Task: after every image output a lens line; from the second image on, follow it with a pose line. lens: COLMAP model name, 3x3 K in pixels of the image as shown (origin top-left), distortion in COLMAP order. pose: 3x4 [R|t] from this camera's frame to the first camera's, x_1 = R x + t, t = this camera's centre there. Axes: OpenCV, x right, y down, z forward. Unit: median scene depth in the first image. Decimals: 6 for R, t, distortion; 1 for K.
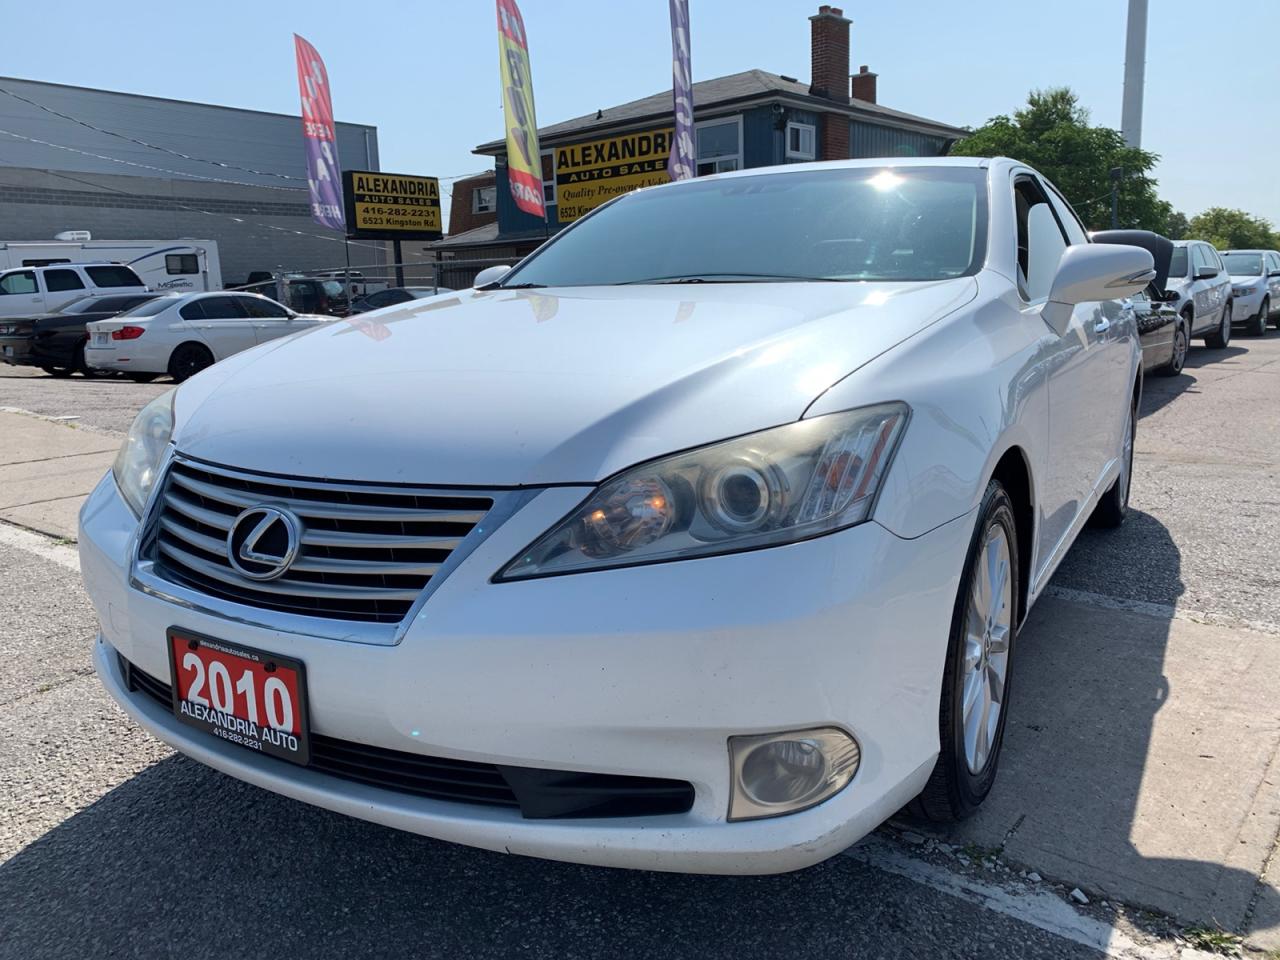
lens RADIAL K [[983.6, 0, 647.6], [0, 983.6, 476.0], [0, 0, 1]] dist [0.022055, -0.018772]
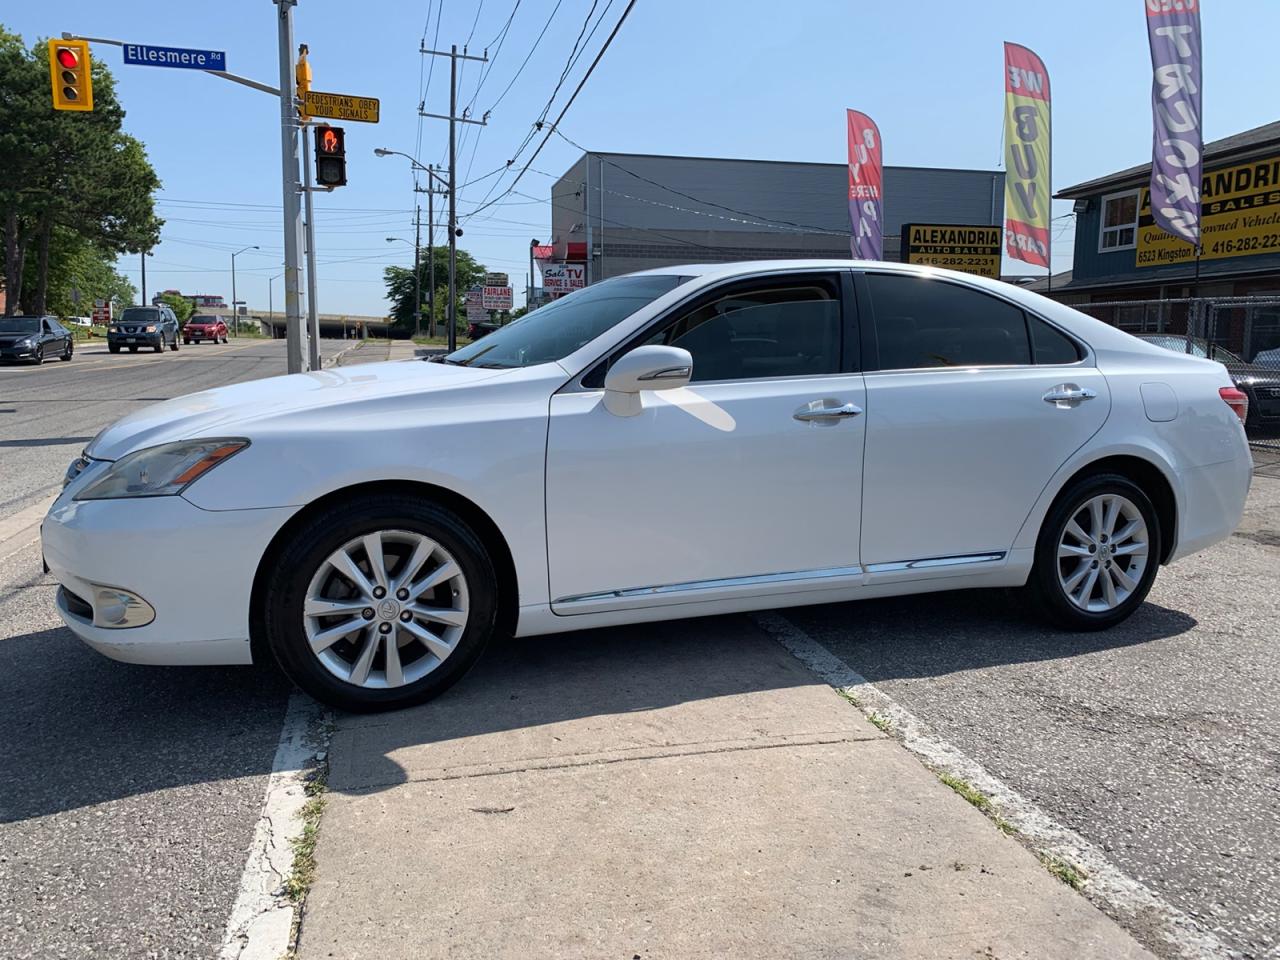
lens RADIAL K [[983.6, 0, 629.5], [0, 983.6, 478.8], [0, 0, 1]] dist [0.022055, -0.018772]
pose [[0.788464, 0.115037, -0.604228, 0.731807], [-0.137104, 0.990509, 0.009672, -0.044451], [0.599606, 0.075216, 0.796753, -0.004971]]
